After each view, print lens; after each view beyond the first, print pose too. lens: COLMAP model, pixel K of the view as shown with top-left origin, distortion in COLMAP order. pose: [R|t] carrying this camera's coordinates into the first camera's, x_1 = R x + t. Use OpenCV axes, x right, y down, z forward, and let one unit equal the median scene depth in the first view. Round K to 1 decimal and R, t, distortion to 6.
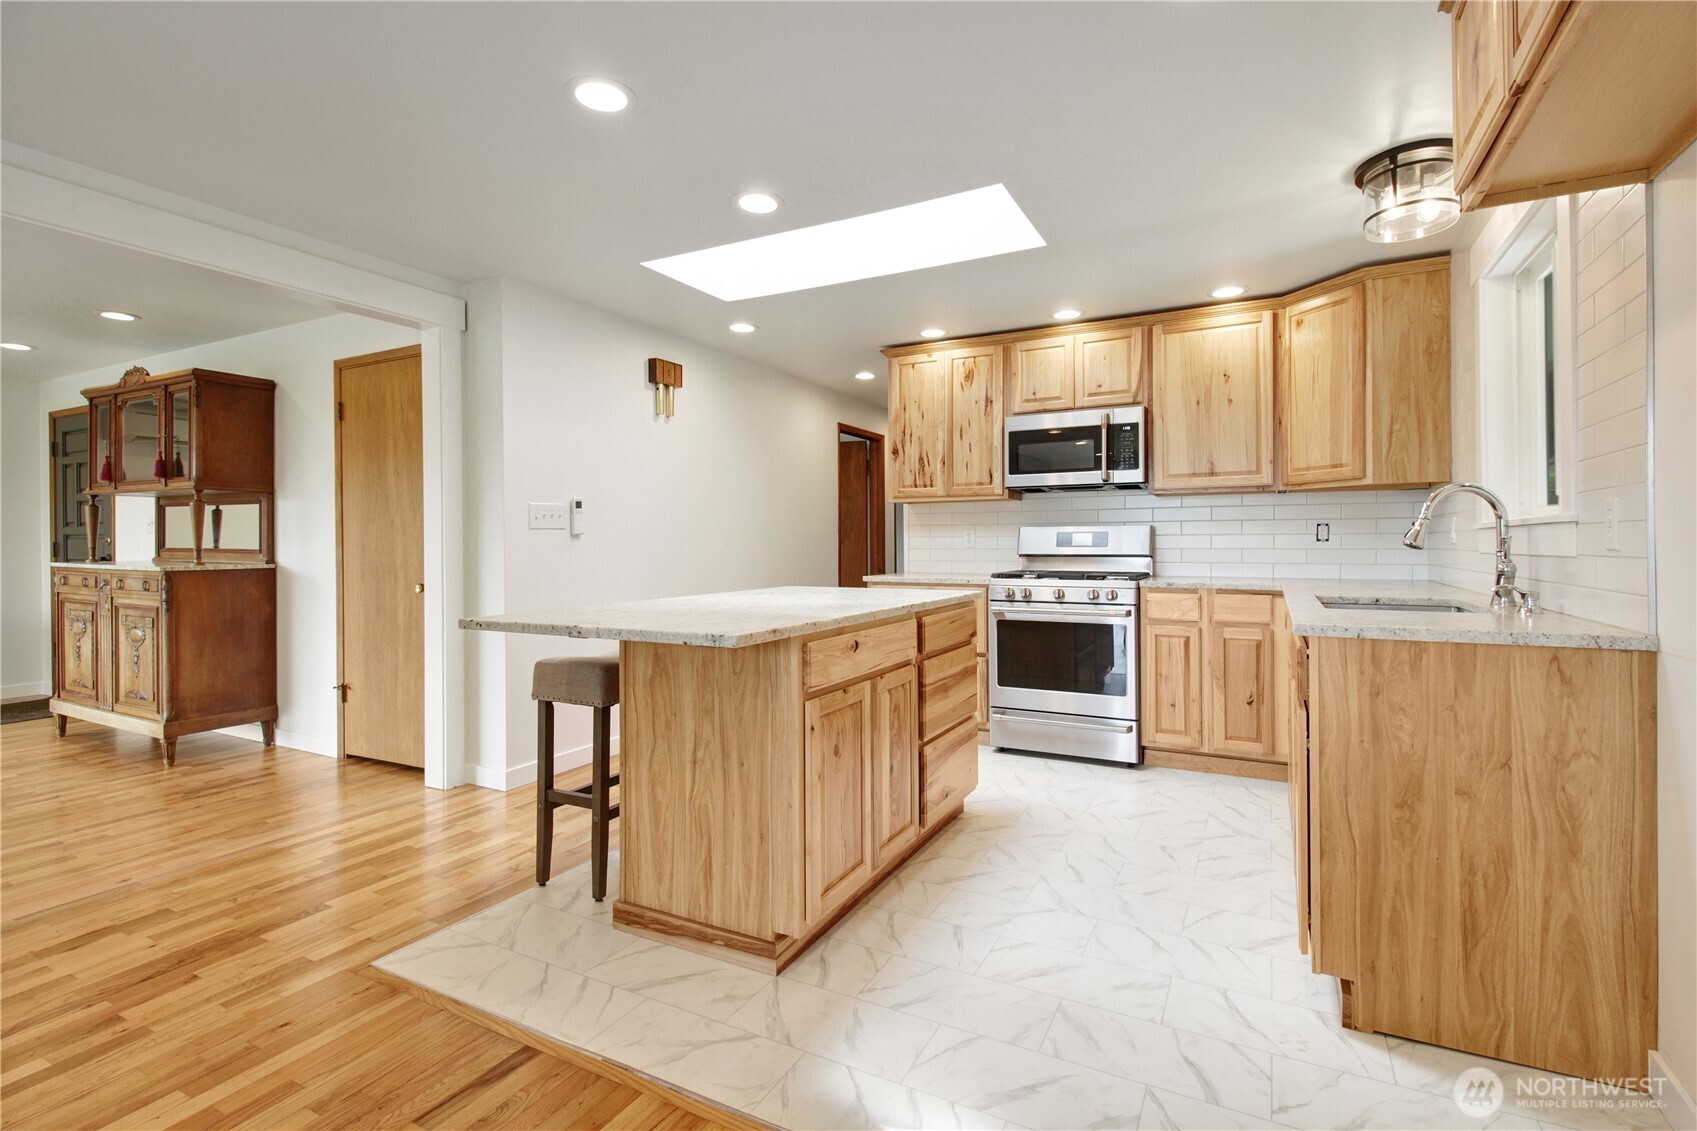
lens RADIAL K [[781.3, 0, 856.8], [0, 781.3, 542.7], [0, 0, 1]] dist [0.007306, -0.004007]
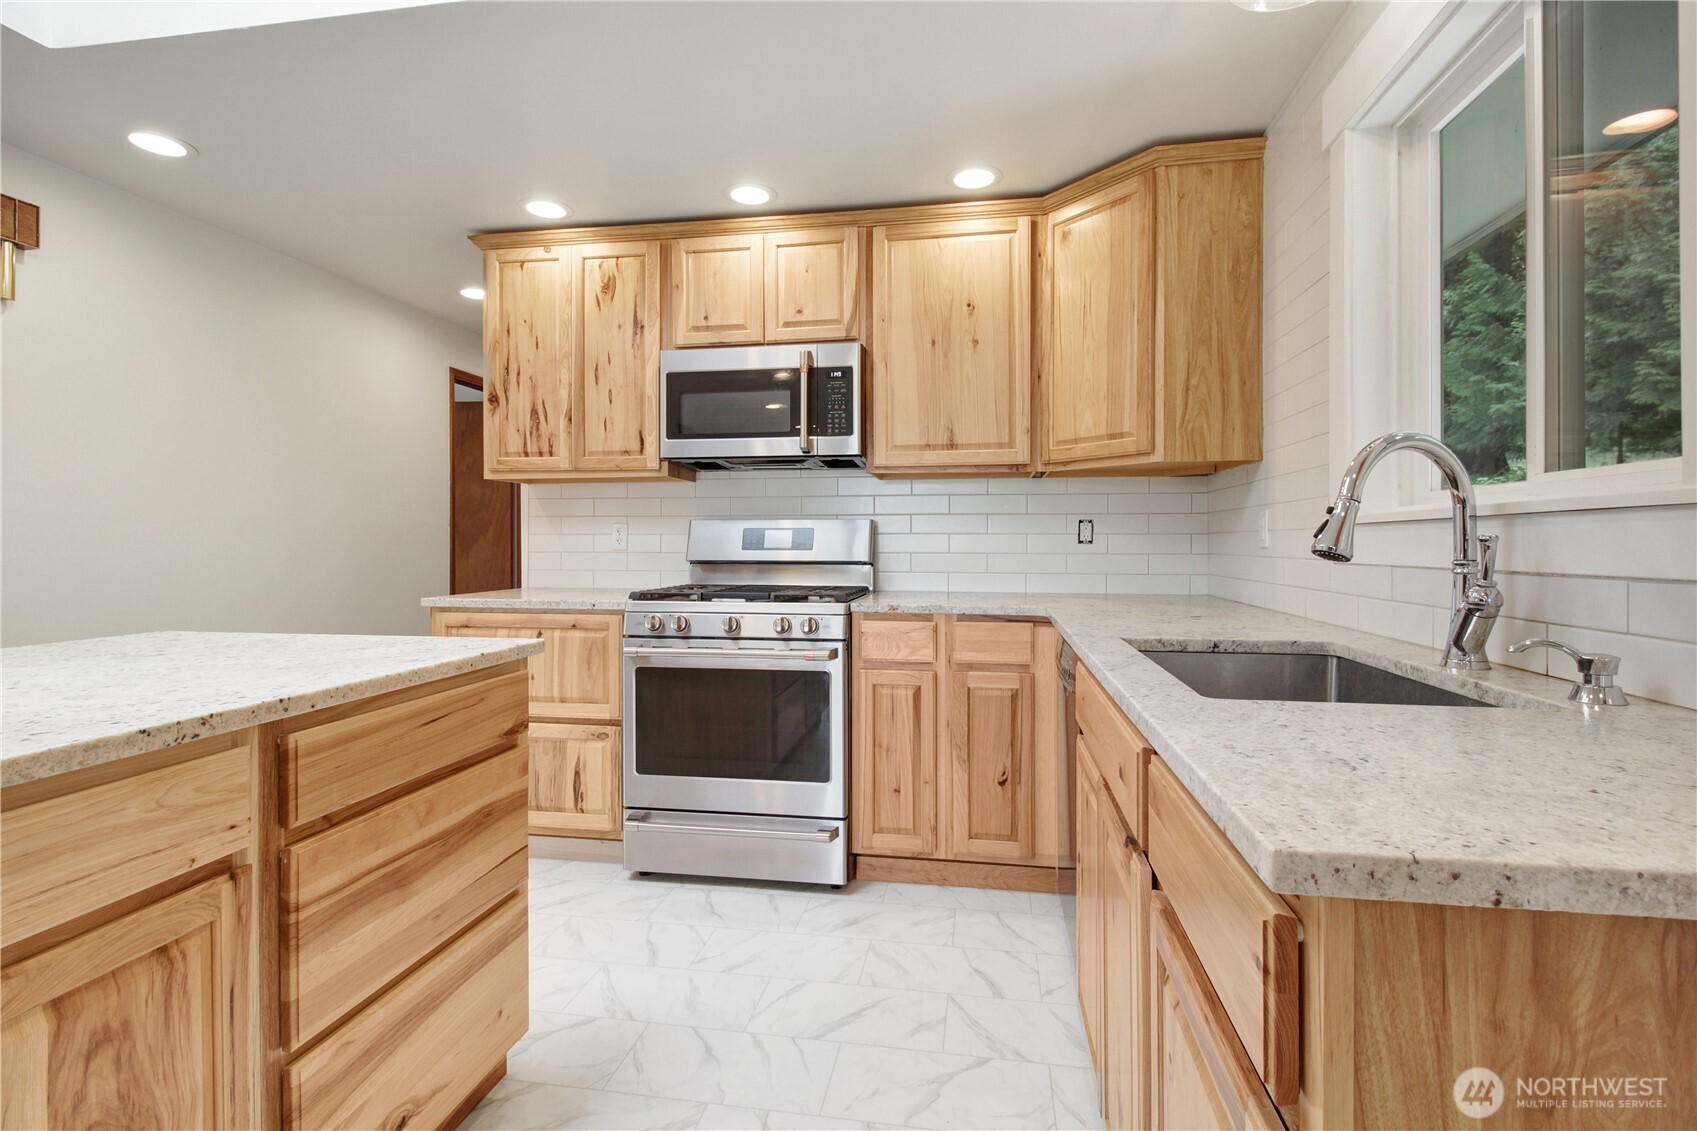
lens RADIAL K [[781.3, 0, 859.9], [0, 781.3, 543.8], [0, 0, 1]] dist [0.007306, -0.004007]
pose [[0.948394, 0.004048, 0.317068, 0.162570], [-0.004408, 0.999990, 0.000418, -0.000954], [-0.317063, -0.001794, 0.948403, 0.379948]]
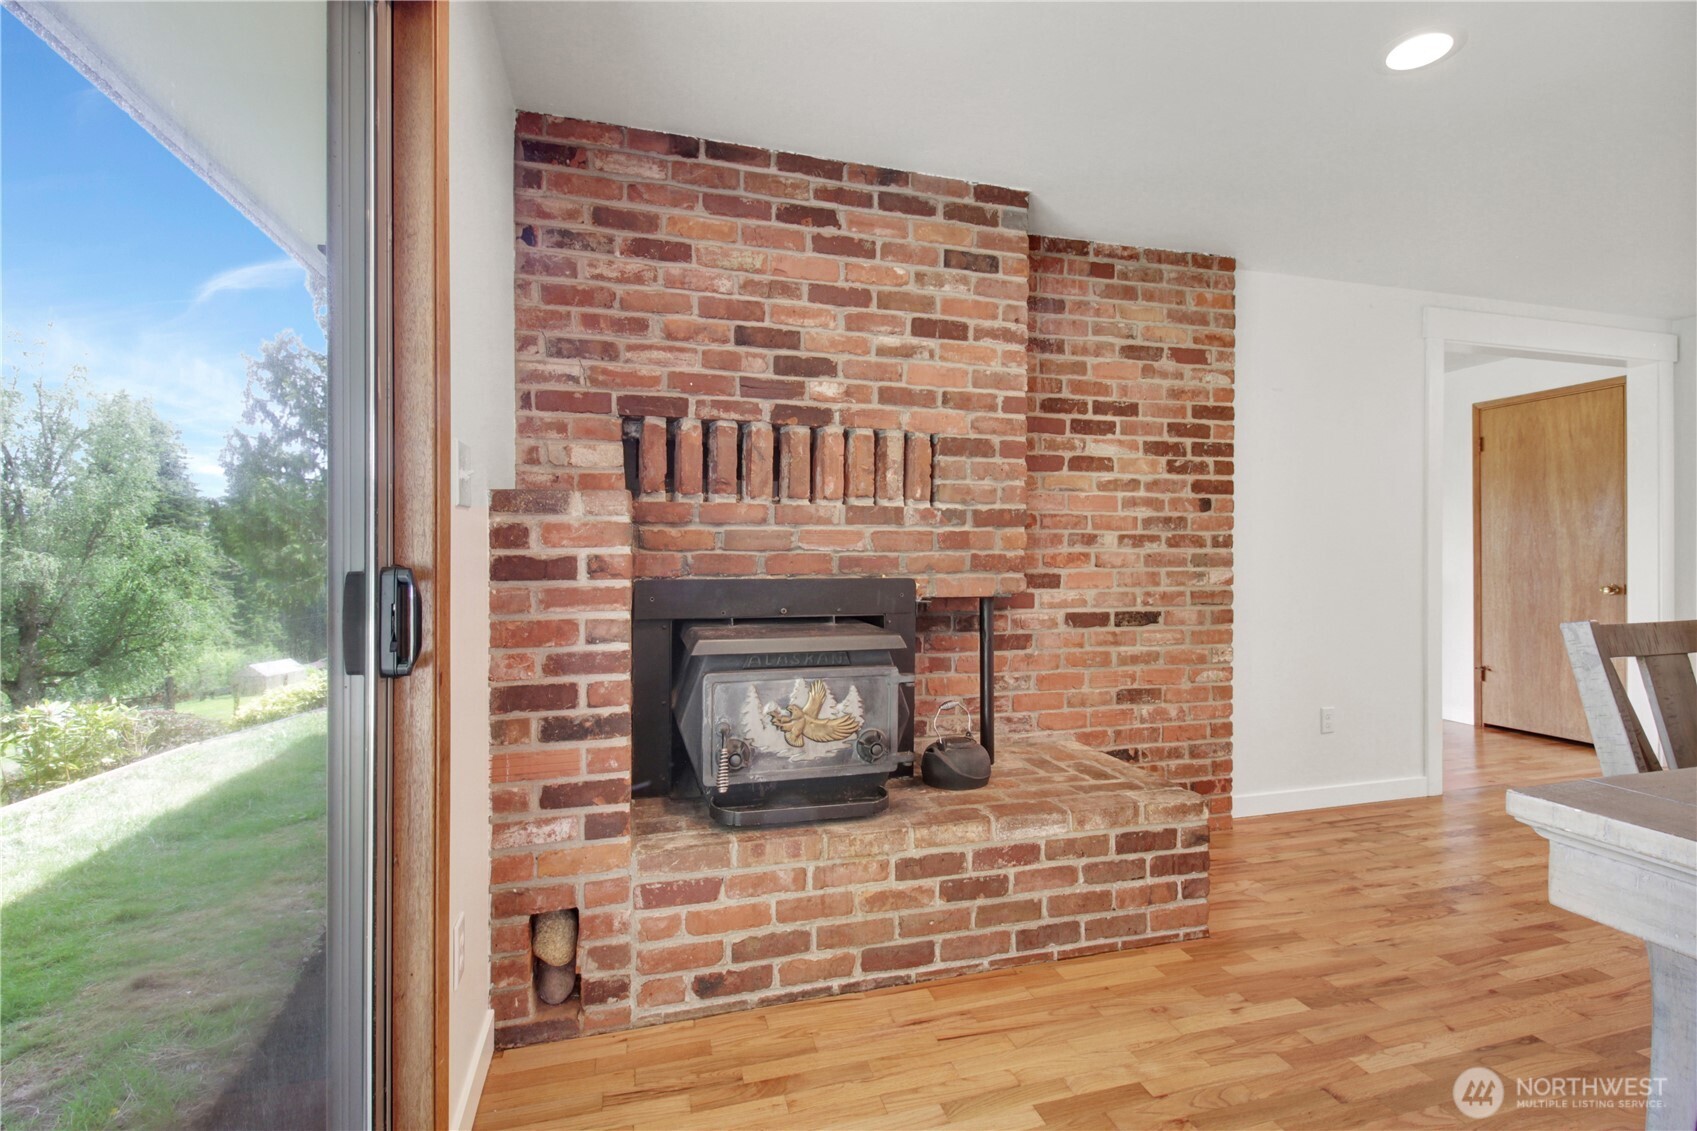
lens RADIAL K [[781.3, 0, 856.0], [0, 781.3, 563.5], [0, 0, 1]] dist [0.007306, -0.004007]
pose [[0.692460, 0.004812, -0.721440, -0.479598], [-0.004438, 0.999987, 0.002410, 0.022178], [0.721443, 0.001533, 0.692472, -0.607335]]
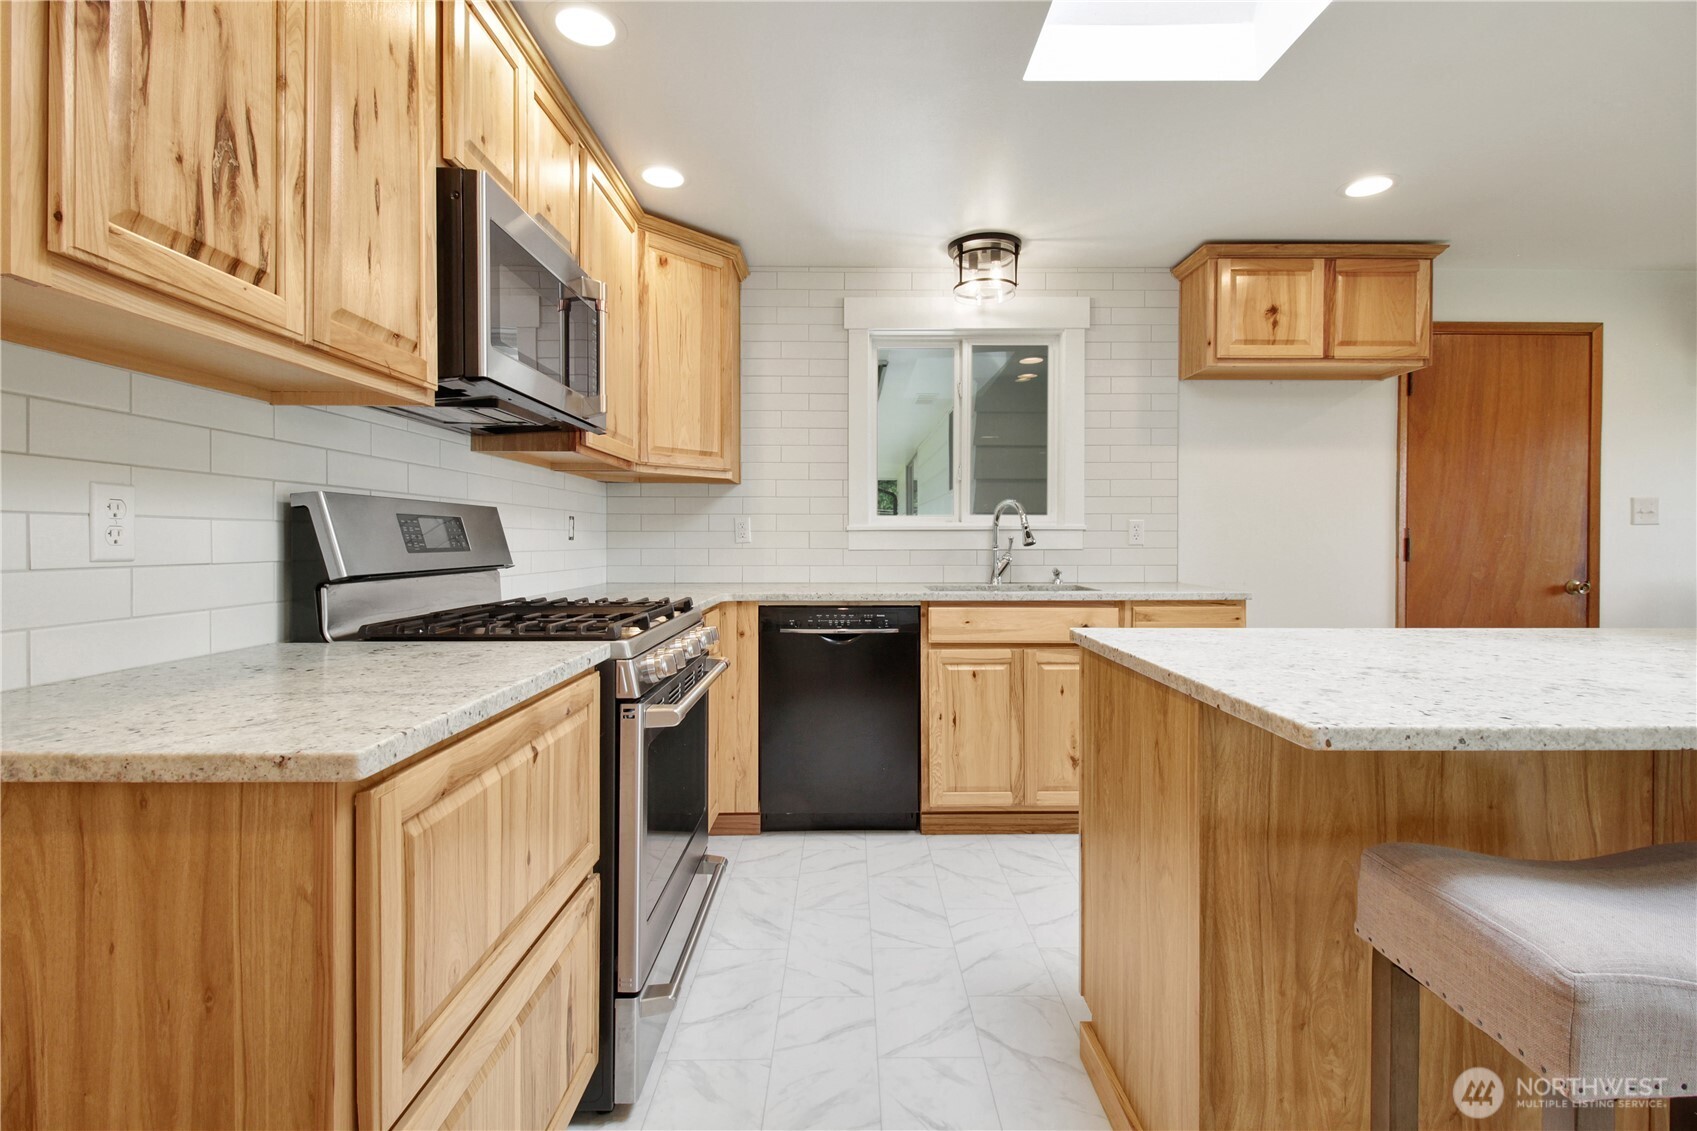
lens RADIAL K [[781.3, 0, 865.7], [0, 781.3, 541.4], [0, 0, 1]] dist [0.007306, -0.004007]
pose [[-0.480551, 0.002890, 0.876962, -0.214991], [0.002847, 0.999994, -0.001736, 0.001264], [-0.876962, 0.001663, -0.480557, 1.169372]]
